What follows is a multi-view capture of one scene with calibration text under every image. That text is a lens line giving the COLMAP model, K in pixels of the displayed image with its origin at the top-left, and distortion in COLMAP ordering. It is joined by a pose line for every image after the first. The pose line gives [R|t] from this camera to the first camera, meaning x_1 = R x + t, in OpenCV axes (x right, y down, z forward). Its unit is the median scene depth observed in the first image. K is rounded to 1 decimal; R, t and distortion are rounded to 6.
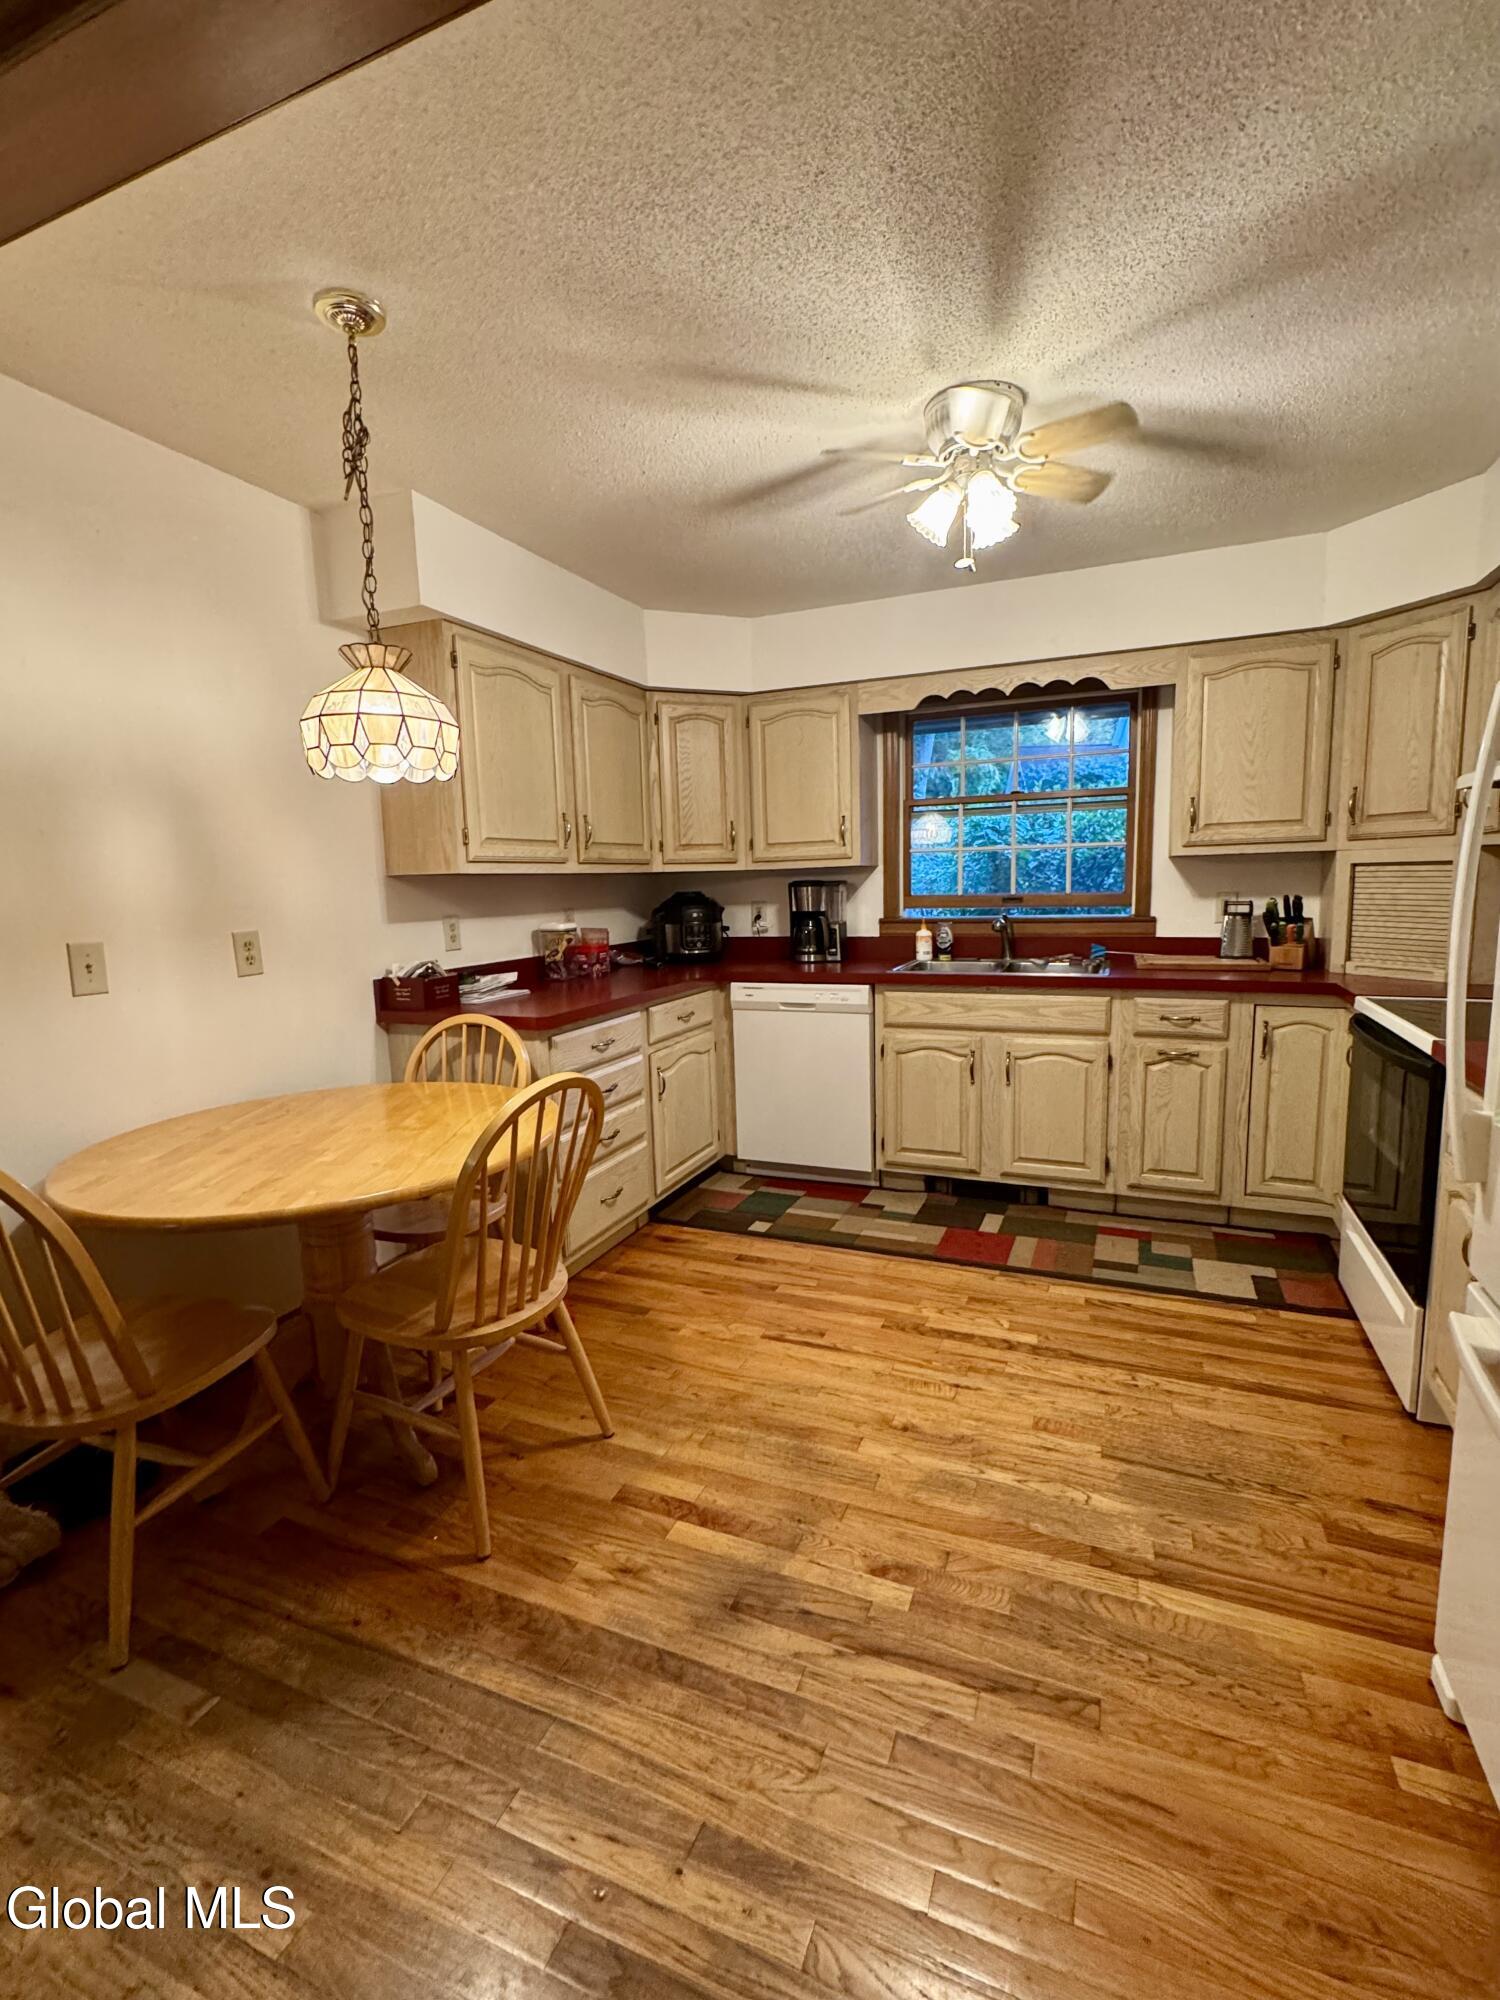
lens RADIAL K [[885.4, 0, 753.2], [0, 885.4, 999.5], [0, 0, 1]] dist [-0.003967, 0.001079]
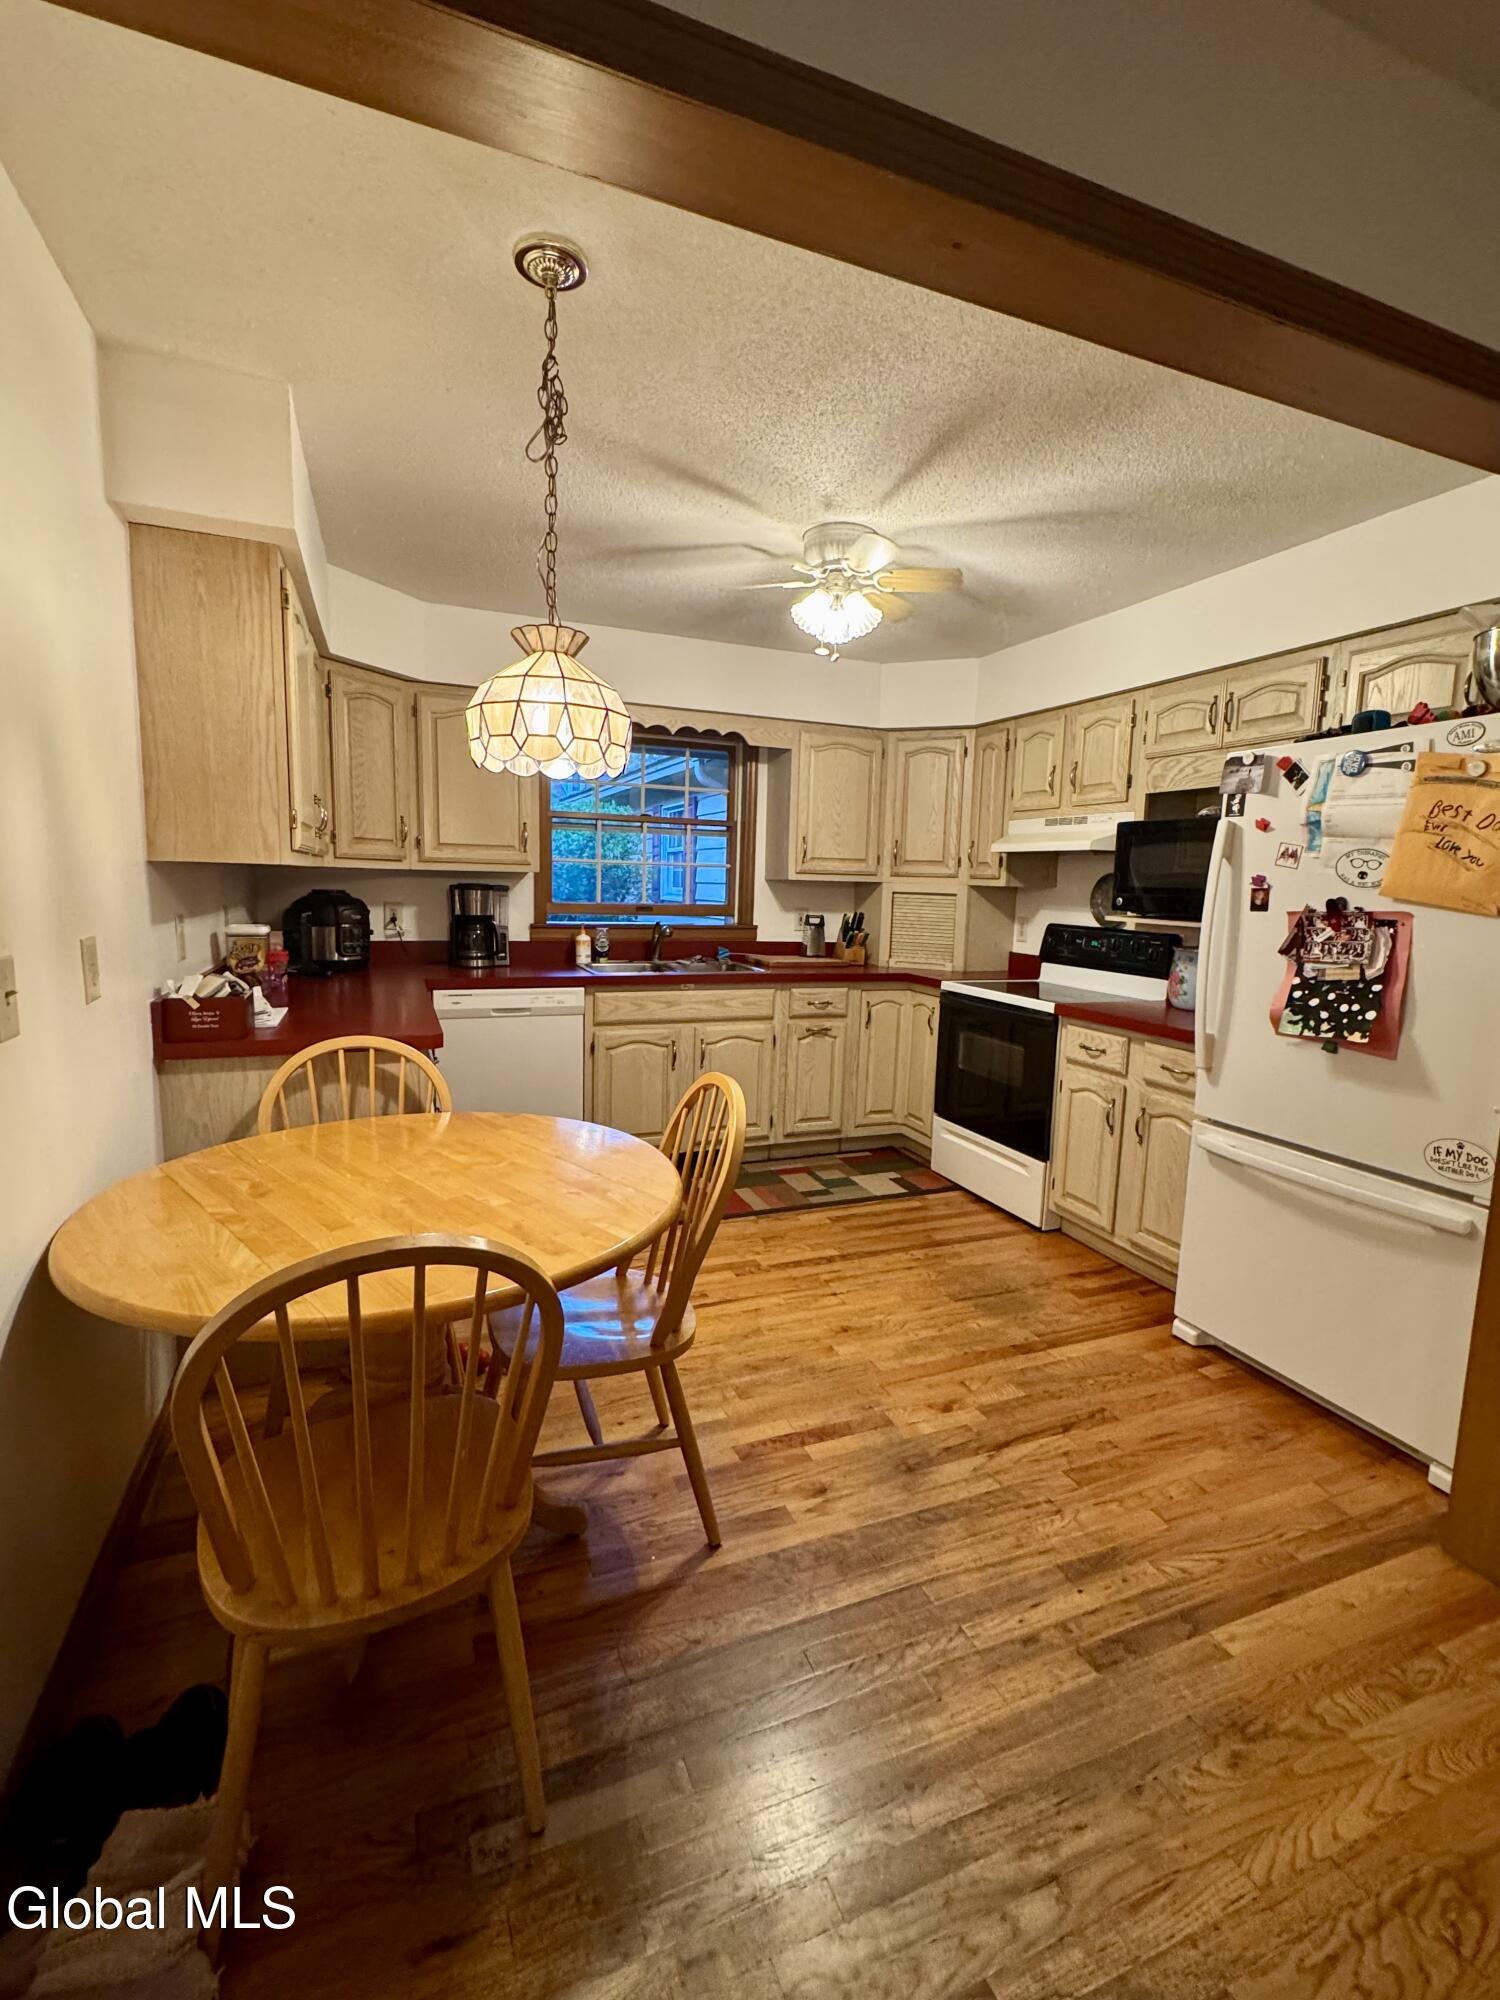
lens RADIAL K [[885.4, 0, 749.2], [0, 885.4, 999.8], [0, 0, 1]] dist [-0.003967, 0.001079]
pose [[0.711866, -0.046945, 0.700745, -0.532169], [0.047563, 0.998695, 0.018587, -0.013186], [-0.700703, 0.020098, 0.713170, 0.120043]]
